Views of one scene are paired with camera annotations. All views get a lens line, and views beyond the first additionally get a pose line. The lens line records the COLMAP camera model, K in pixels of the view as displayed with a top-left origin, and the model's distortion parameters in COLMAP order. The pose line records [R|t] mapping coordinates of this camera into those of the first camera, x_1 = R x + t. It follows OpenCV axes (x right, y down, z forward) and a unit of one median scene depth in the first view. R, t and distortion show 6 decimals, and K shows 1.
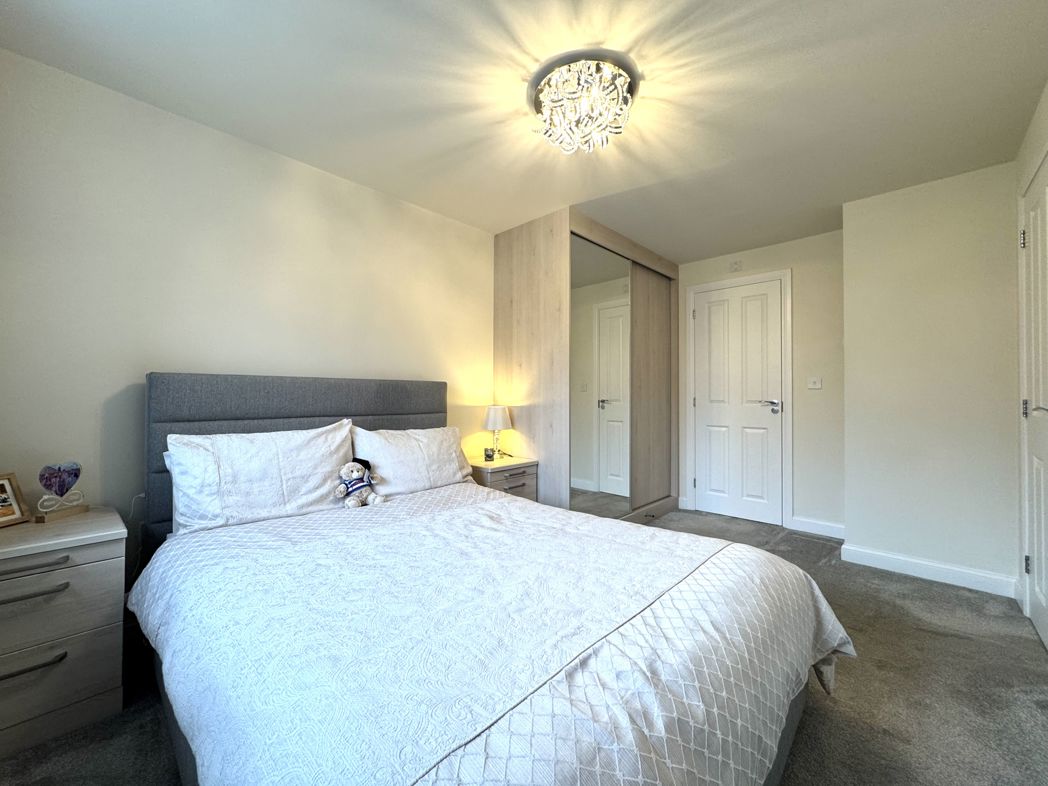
lens RADIAL K [[419.9, 0, 522.4], [0, 419.9, 391.3], [0, 0, 1]] dist [-0.001395, -0.000100]
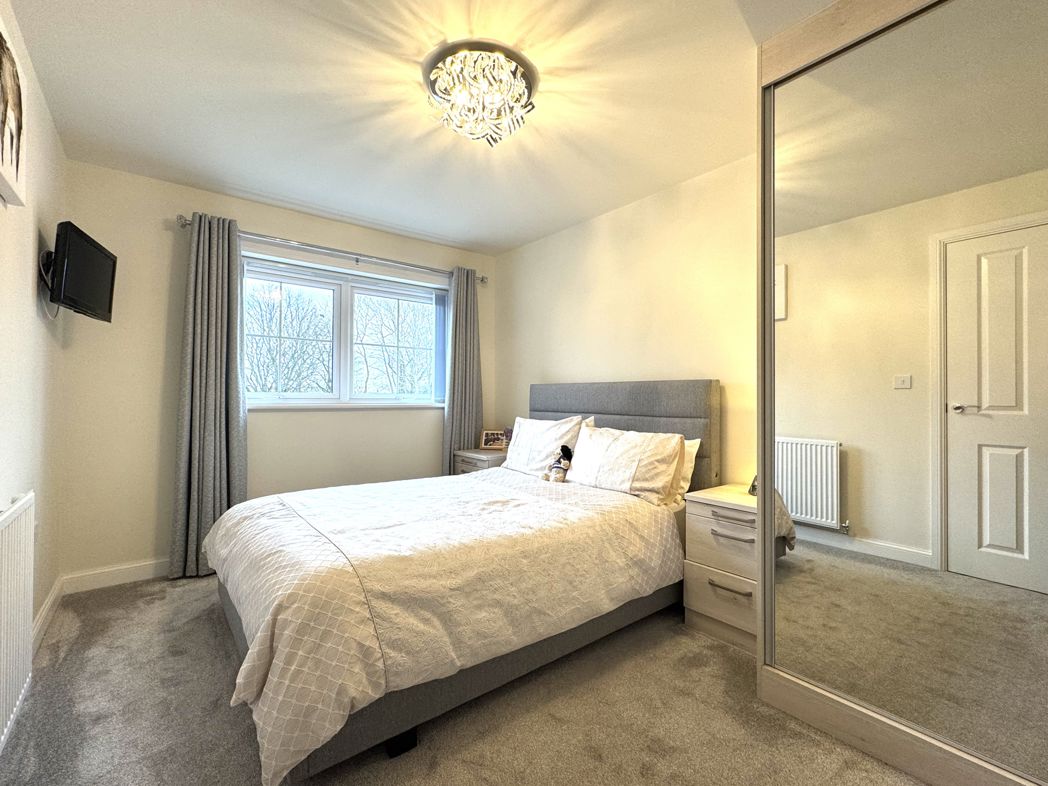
lens RADIAL K [[462.0, 0, 524.0], [0, 462.0, 393.0], [0, 0, 1]] dist [-0.000108, -0.000146]
pose [[-0.139405, -0.010424, -0.990181, 0.960881], [0.007928, 0.999901, -0.011643, 0.013760], [0.990204, -0.009473, -0.139309, 1.012572]]
